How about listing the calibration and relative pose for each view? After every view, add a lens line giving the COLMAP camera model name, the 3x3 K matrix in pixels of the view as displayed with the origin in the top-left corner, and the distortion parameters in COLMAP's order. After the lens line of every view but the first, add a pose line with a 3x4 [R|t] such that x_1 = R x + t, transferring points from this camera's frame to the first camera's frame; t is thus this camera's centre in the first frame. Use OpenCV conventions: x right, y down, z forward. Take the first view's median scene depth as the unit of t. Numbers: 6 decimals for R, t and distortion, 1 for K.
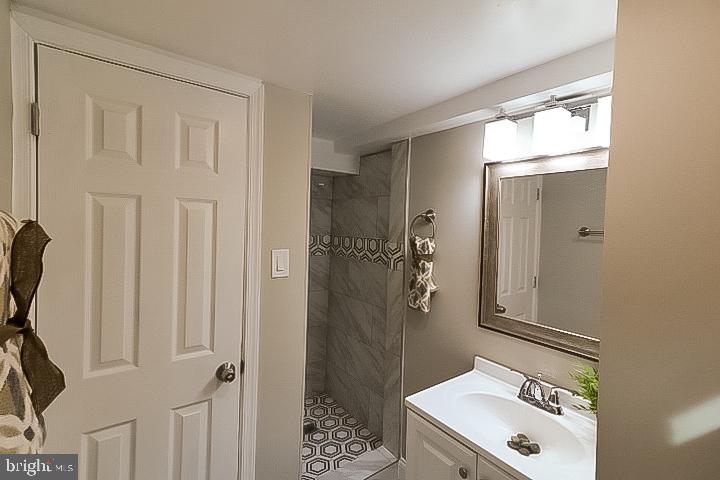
lens RADIAL K [[329.9, 0, 354.0], [0, 329.9, 232.6], [0, 0, 1]] dist [0.021708, -0.000354]
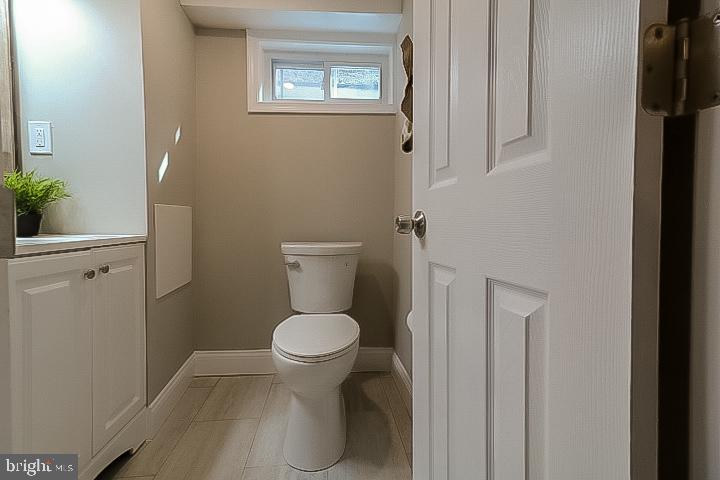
lens RADIAL K [[329.9, 0, 359.7], [0, 329.9, 237.1], [0, 0, 1]] dist [0.021708, -0.000354]
pose [[-0.862640, -0.049830, 0.503358, -0.503982], [-0.017956, 0.997525, 0.067978, 0.319490], [-0.505500, 0.049602, -0.861400, 0.864524]]
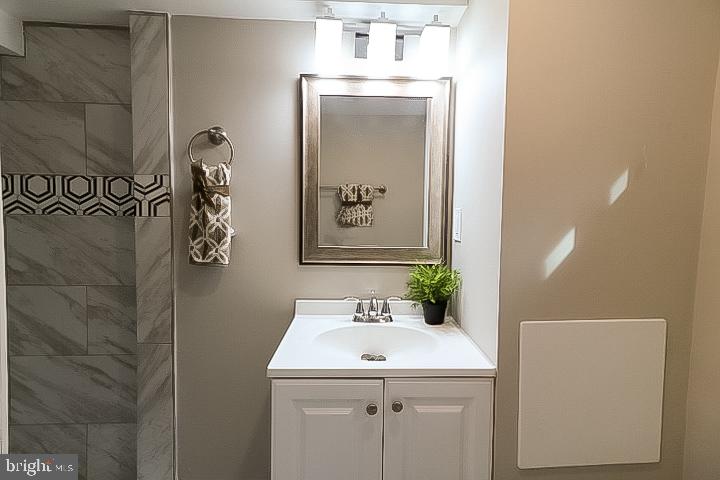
lens RADIAL K [[329.9, 0, 360.4], [0, 329.9, 233.7], [0, 0, 1]] dist [0.021708, -0.000354]
pose [[0.564761, -0.062239, 0.822904, -0.214473], [0.022419, 0.997941, 0.060091, 0.133557], [-0.824950, -0.015488, 0.564994, 0.332831]]
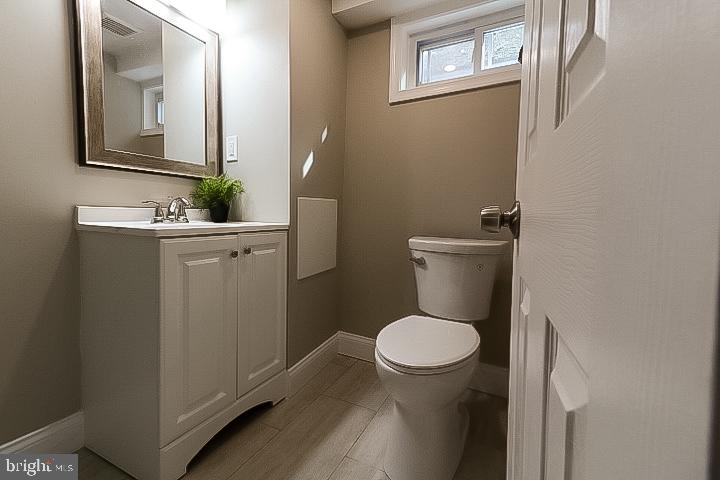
lens RADIAL K [[329.9, 0, 356.8], [0, 329.9, 235.5], [0, 0, 1]] dist [0.021708, -0.000354]
pose [[-0.451429, -0.092761, 0.887473, -0.565623], [-0.018699, 0.995347, 0.094524, 0.318918], [-0.892111, 0.026076, -0.451063, 0.688207]]
